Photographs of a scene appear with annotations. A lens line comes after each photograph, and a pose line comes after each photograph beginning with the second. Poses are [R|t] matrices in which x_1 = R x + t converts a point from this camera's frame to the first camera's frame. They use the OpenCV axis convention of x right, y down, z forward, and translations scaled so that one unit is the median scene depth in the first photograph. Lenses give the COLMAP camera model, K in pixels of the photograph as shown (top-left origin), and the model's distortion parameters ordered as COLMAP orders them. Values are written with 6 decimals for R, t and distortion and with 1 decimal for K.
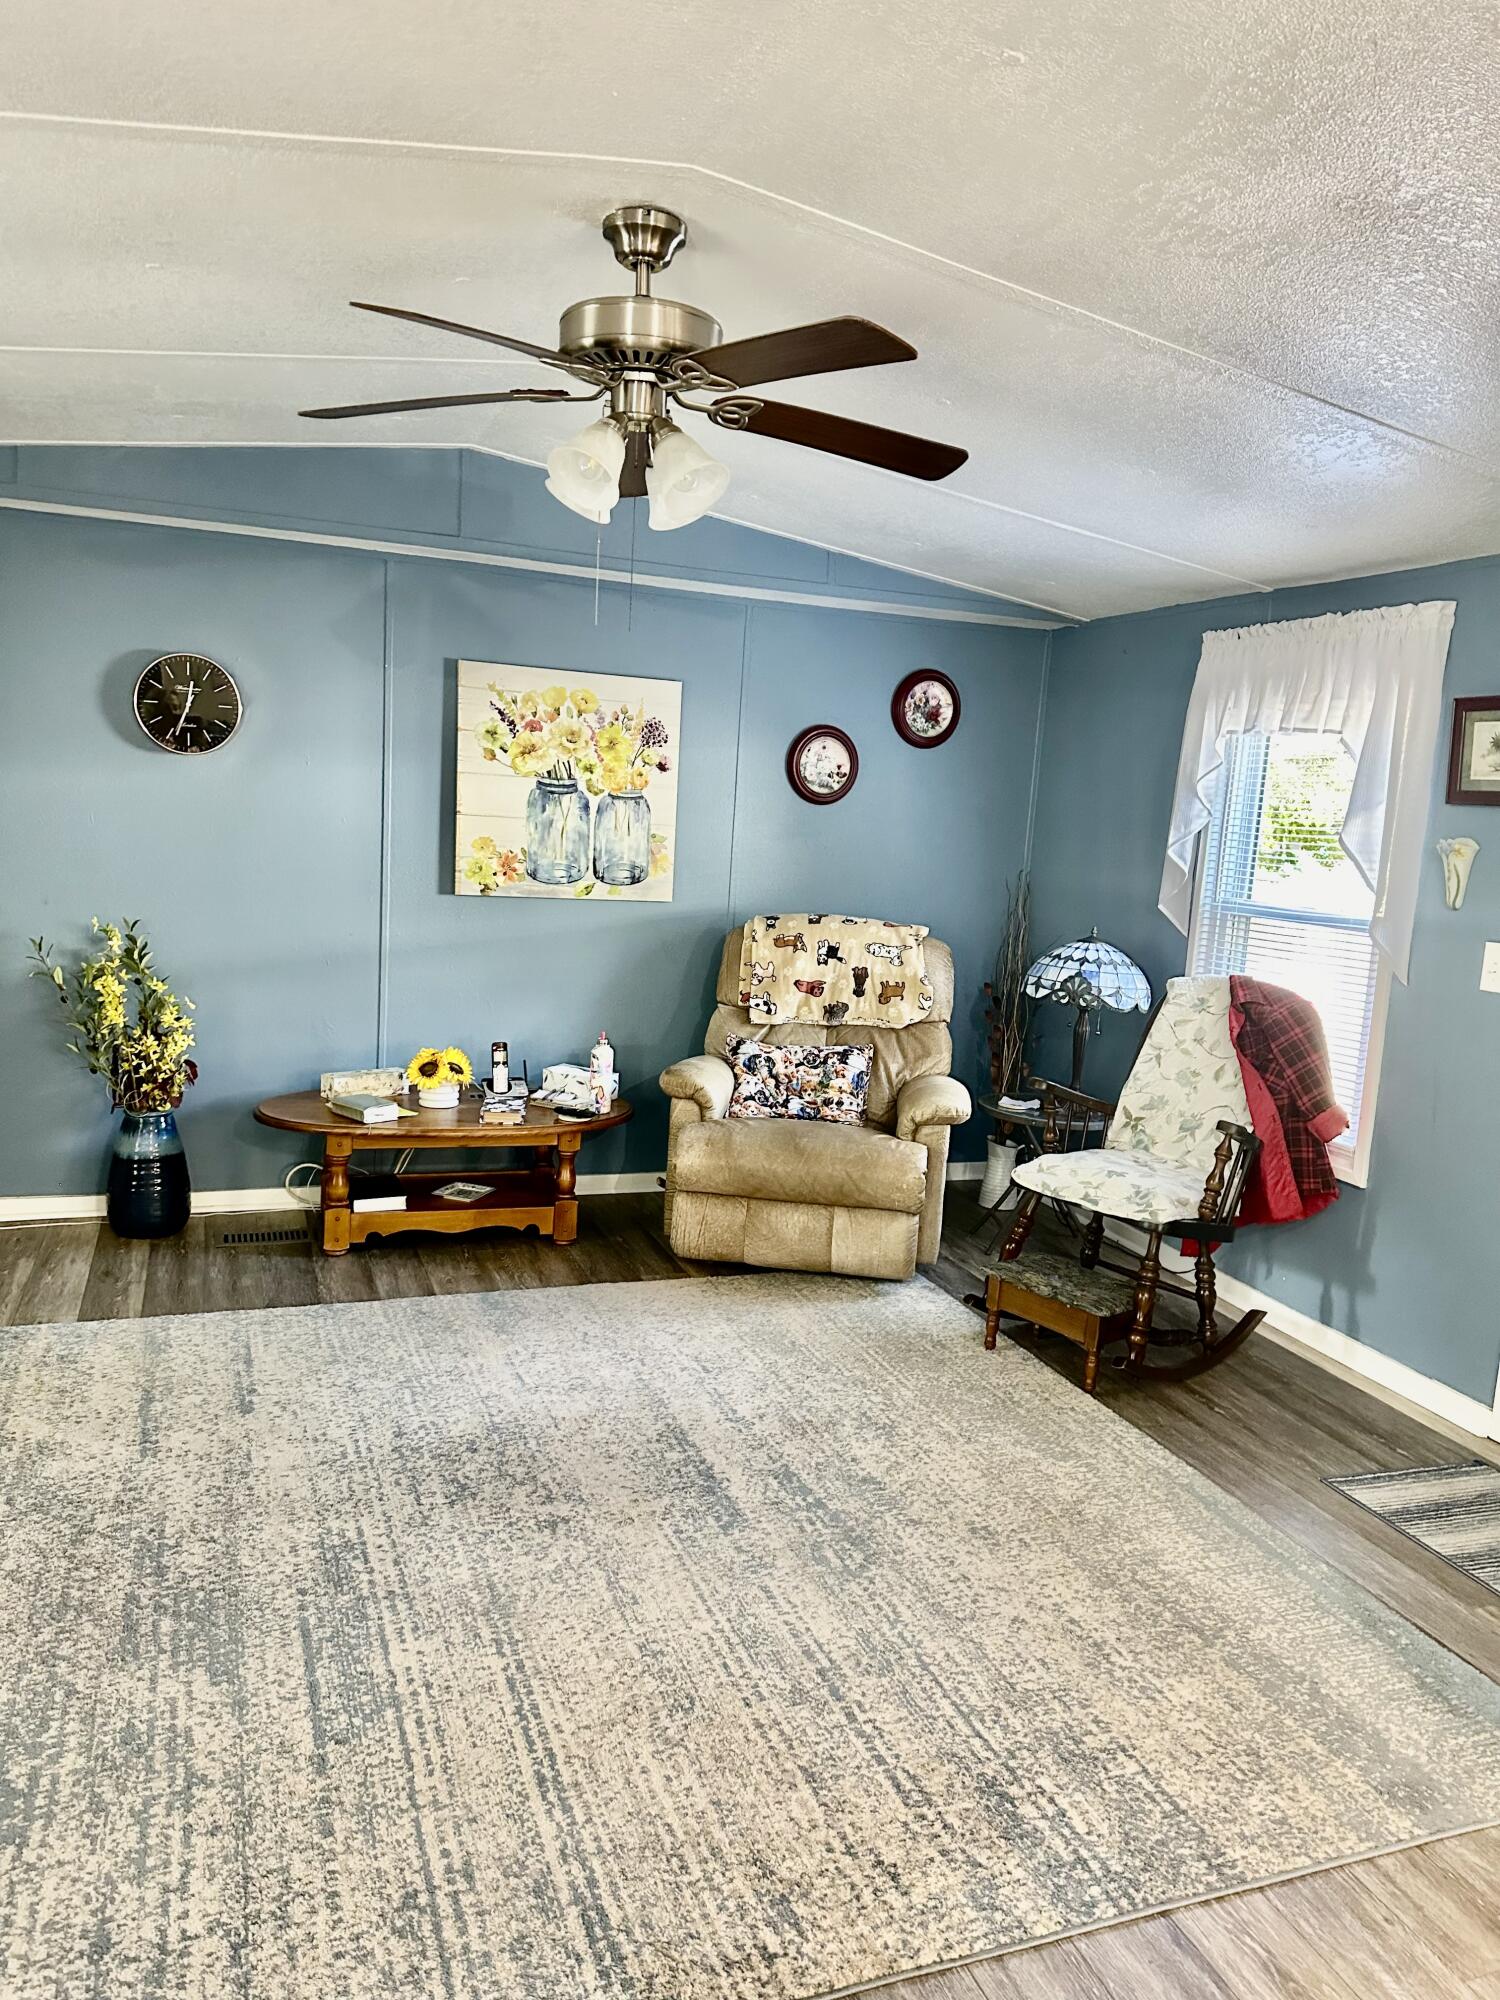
lens RADIAL K [[1420.3, 0, 750.0], [0, 1420.3, 1000.0], [0, 0, 1]] dist [0.008322, -0.001327]
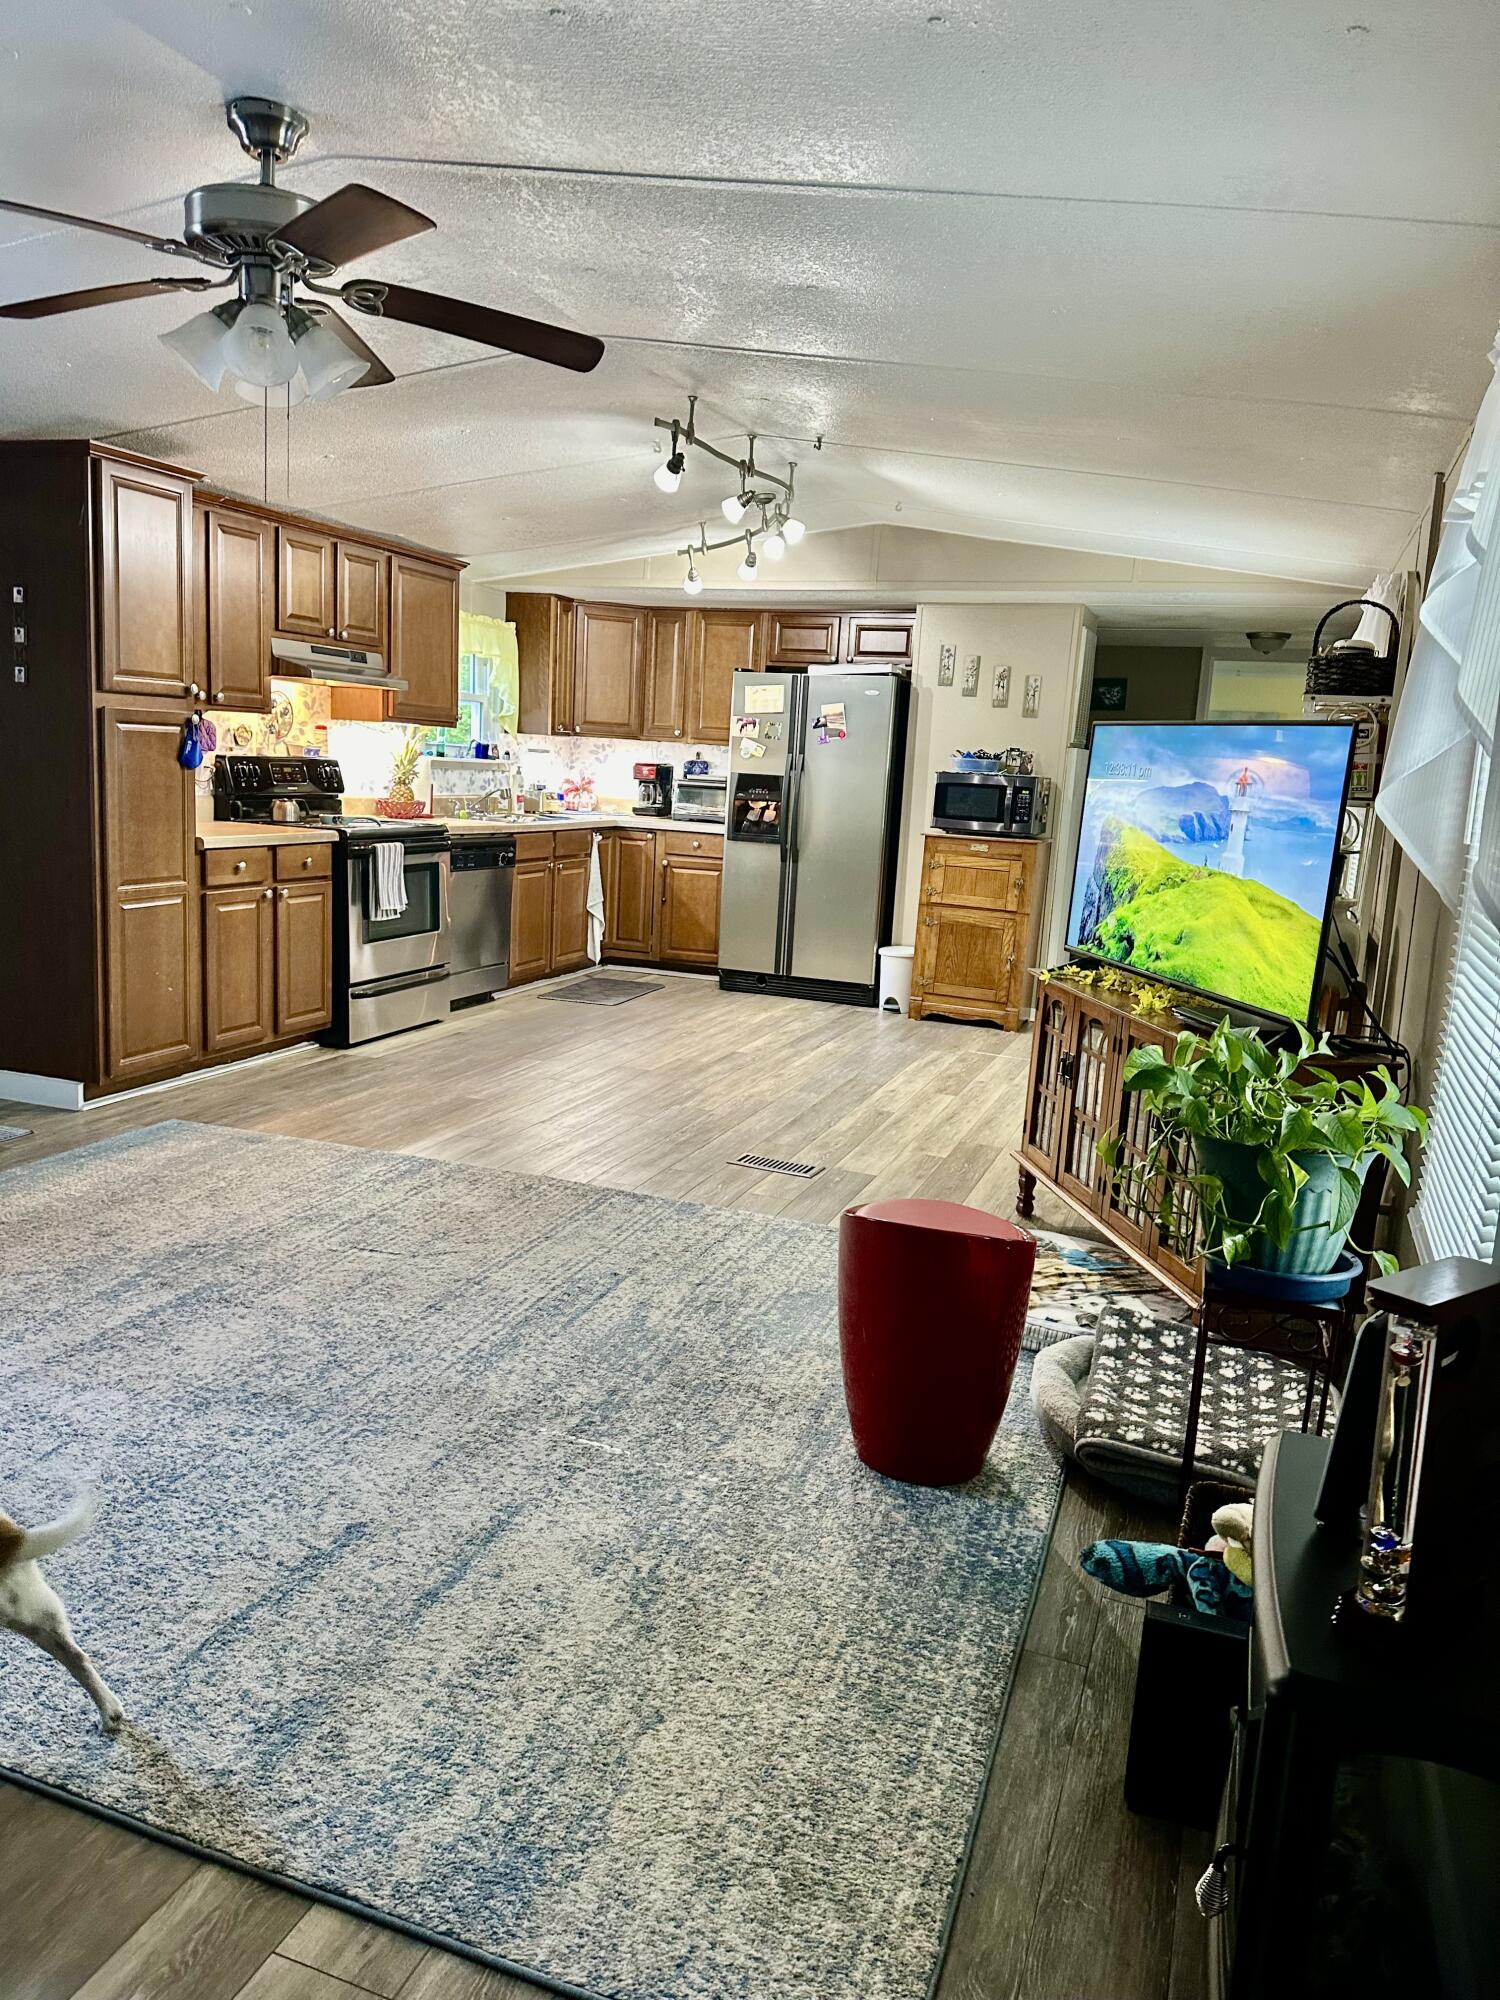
lens RADIAL K [[1405.9, 0, 750.0], [0, 1405.9, 1000.0], [0, 0, 1]] dist [0.152498, -0.286266]
pose [[-0.755267, -0.208614, 0.621331, -1.442452], [-0.002172, 0.948785, 0.315917, -0.319166], [-0.655414, 0.237252, -0.717039, 2.120403]]
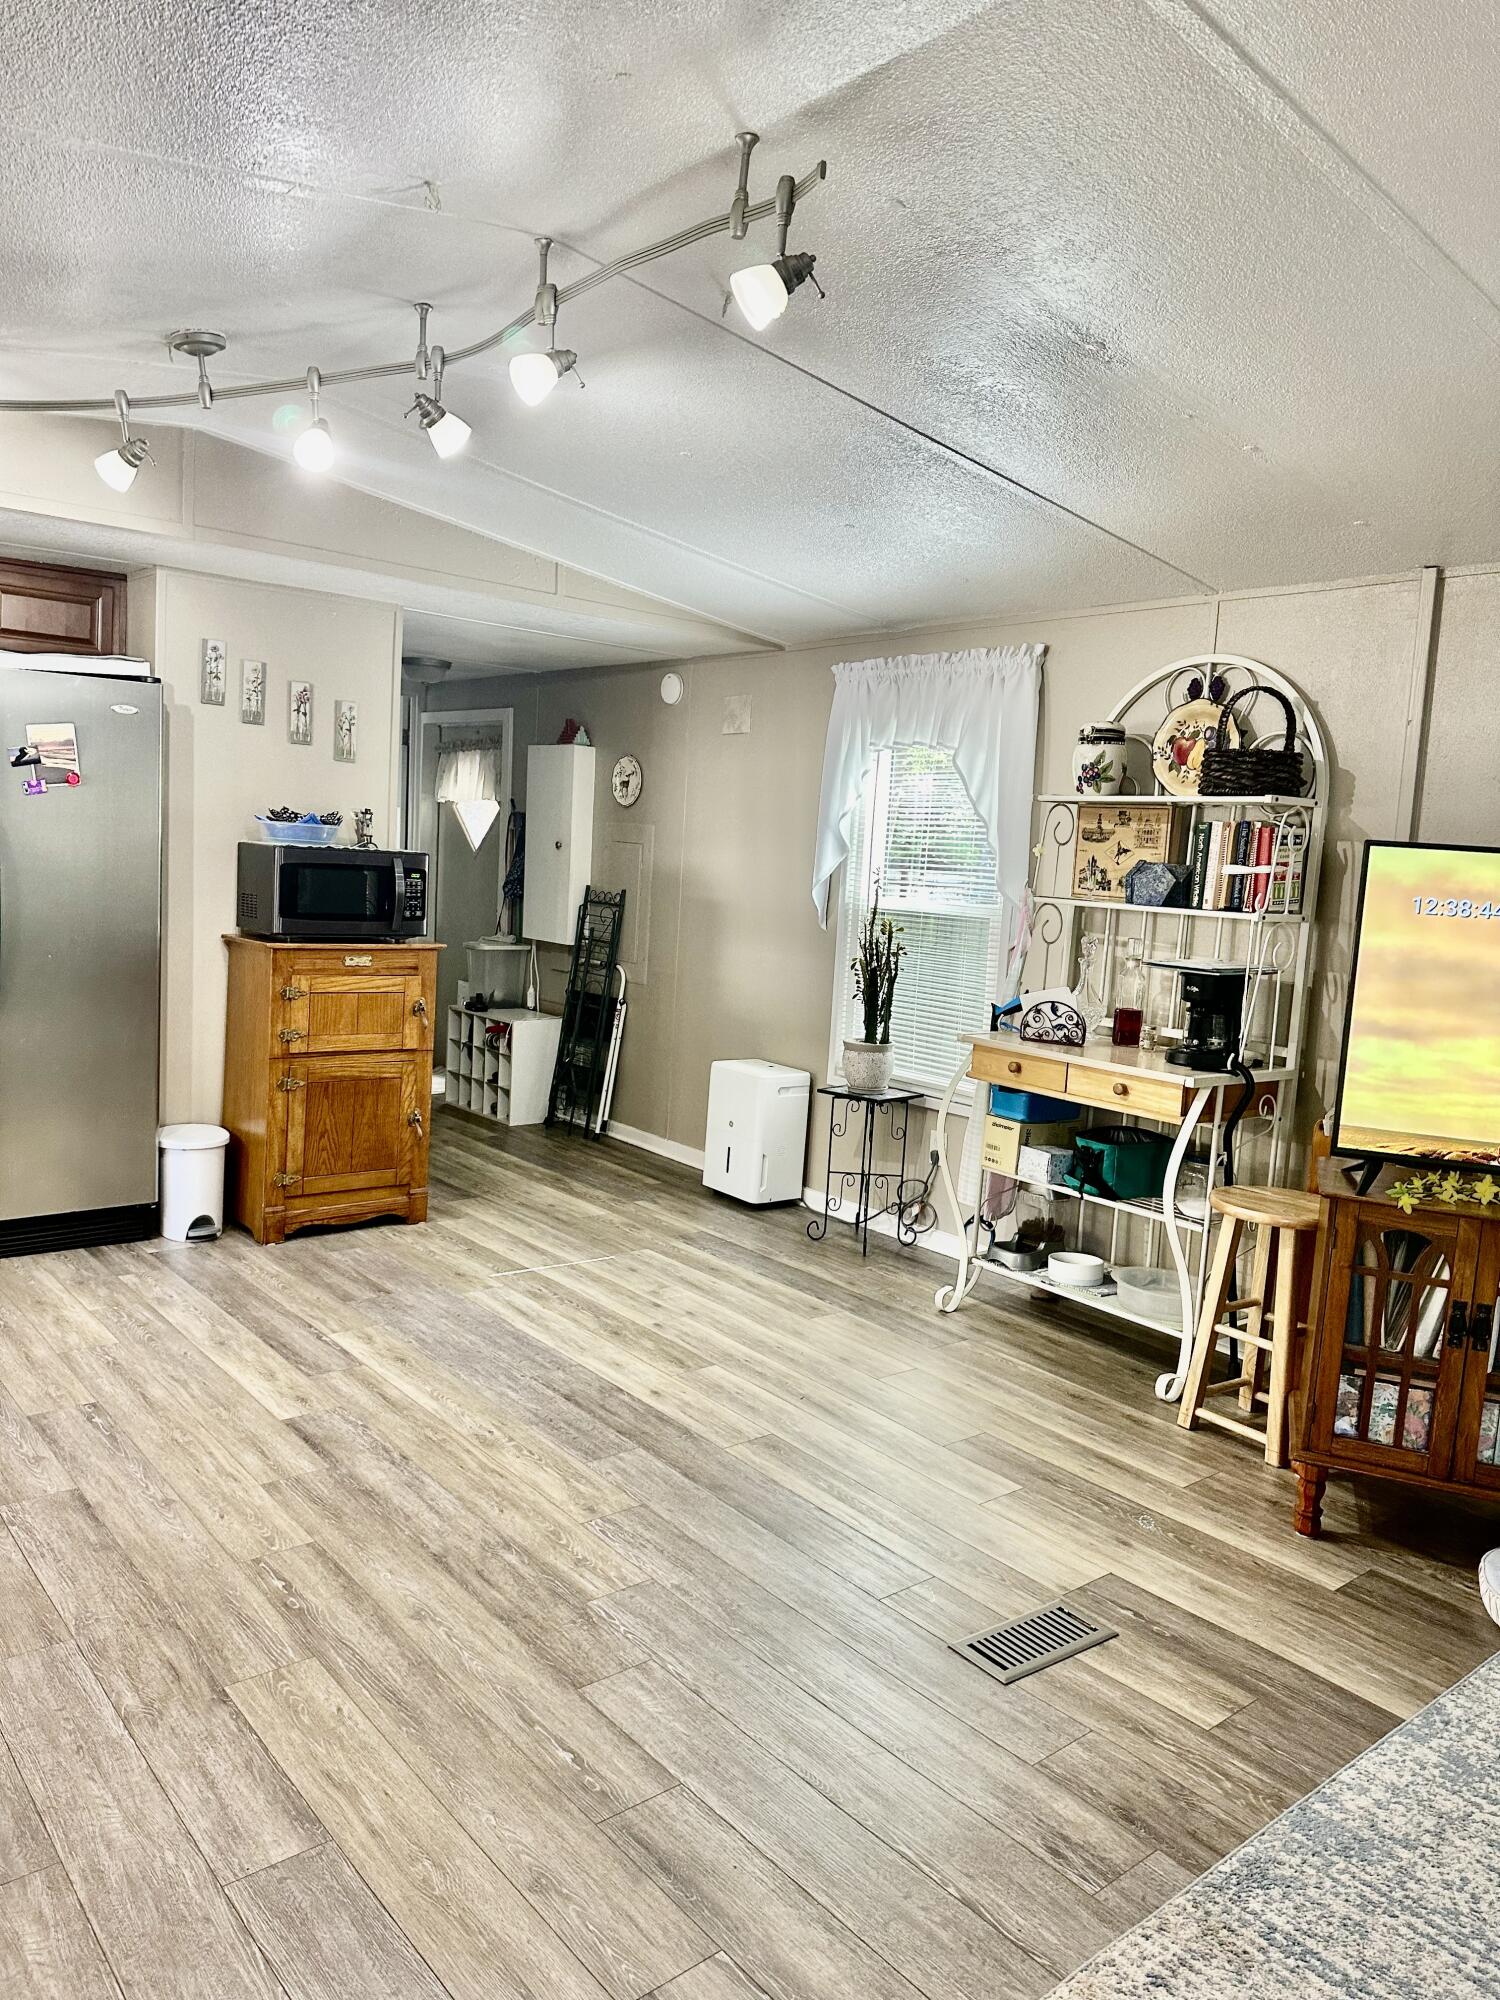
lens RADIAL K [[1386.8, 0, 750.0], [0, 1386.8, 1000.0], [0, 0, 1]] dist [0.144612, -0.305233]
pose [[-0.934277, -0.071038, -0.349401, 0.579848], [-0.159447, 0.959746, 0.231222, -0.135738], [0.318911, 0.271736, -0.907995, 1.422818]]
